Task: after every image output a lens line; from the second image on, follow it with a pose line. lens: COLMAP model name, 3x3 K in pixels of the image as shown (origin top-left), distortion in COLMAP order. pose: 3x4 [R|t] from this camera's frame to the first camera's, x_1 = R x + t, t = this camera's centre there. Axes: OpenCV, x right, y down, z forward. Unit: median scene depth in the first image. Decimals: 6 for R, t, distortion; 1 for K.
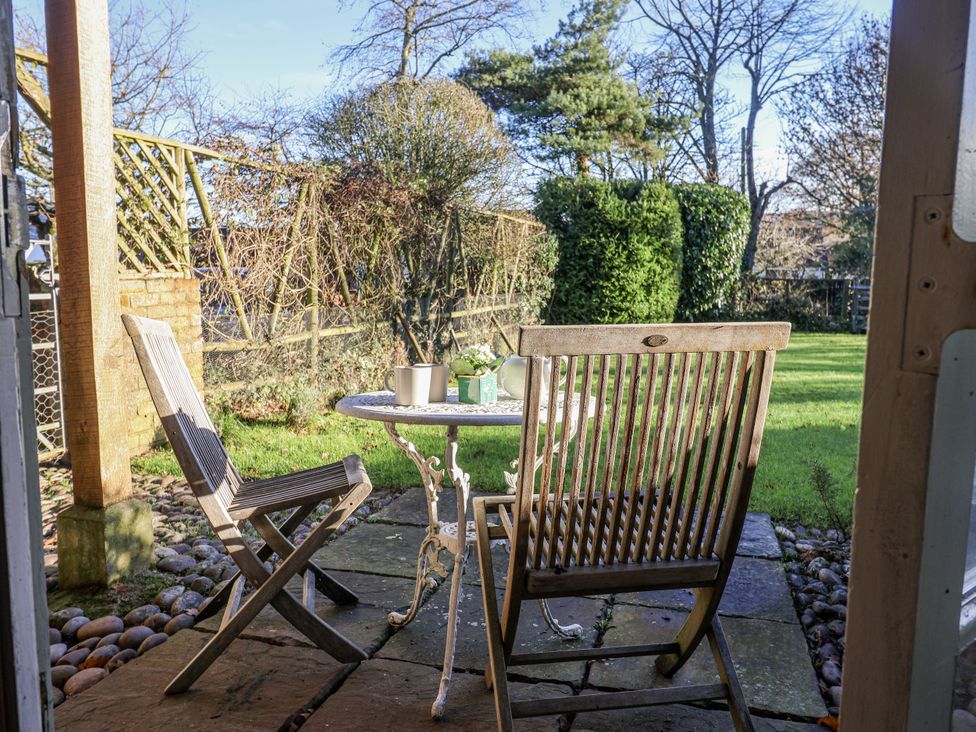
lens RADIAL K [[597.1, 0, 488.0], [0, 597.1, 366.0], [0, 0, 1]] dist [-0.005766, -0.003619]
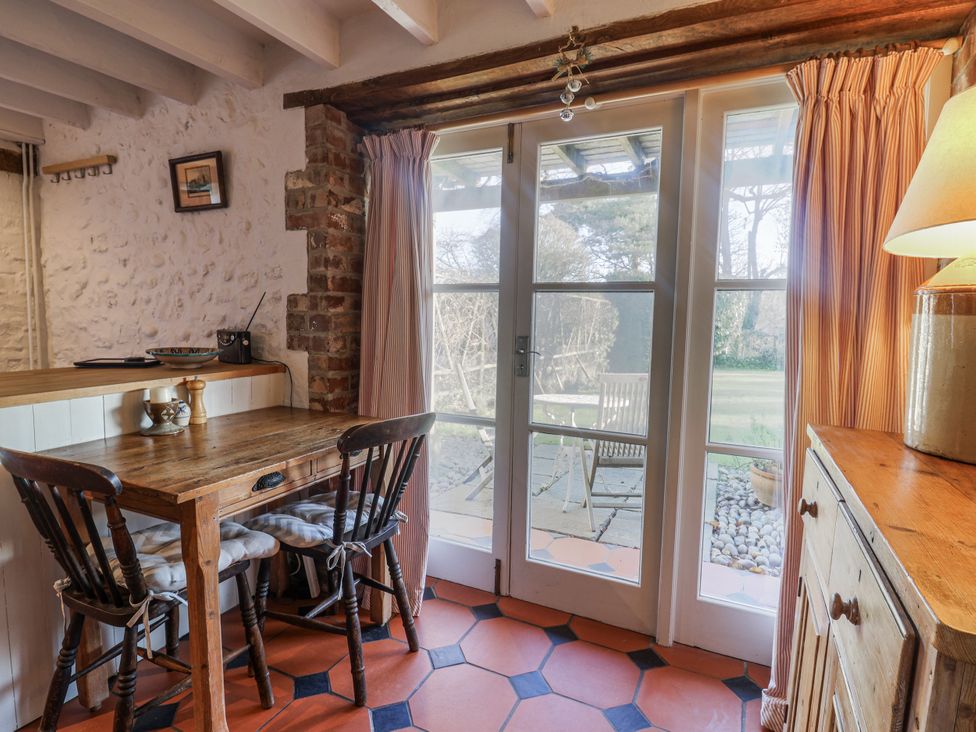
lens RADIAL K [[469.6, 0, 488.0], [0, 469.6, 366.0], [0, 0, 1]] dist [-0.003066, -0.000672]
pose [[0.986746, 0.023797, -0.160516, -0.025728], [-0.030665, 0.998711, -0.040443, 0.001758], [0.159347, 0.044829, 0.986204, -0.320284]]
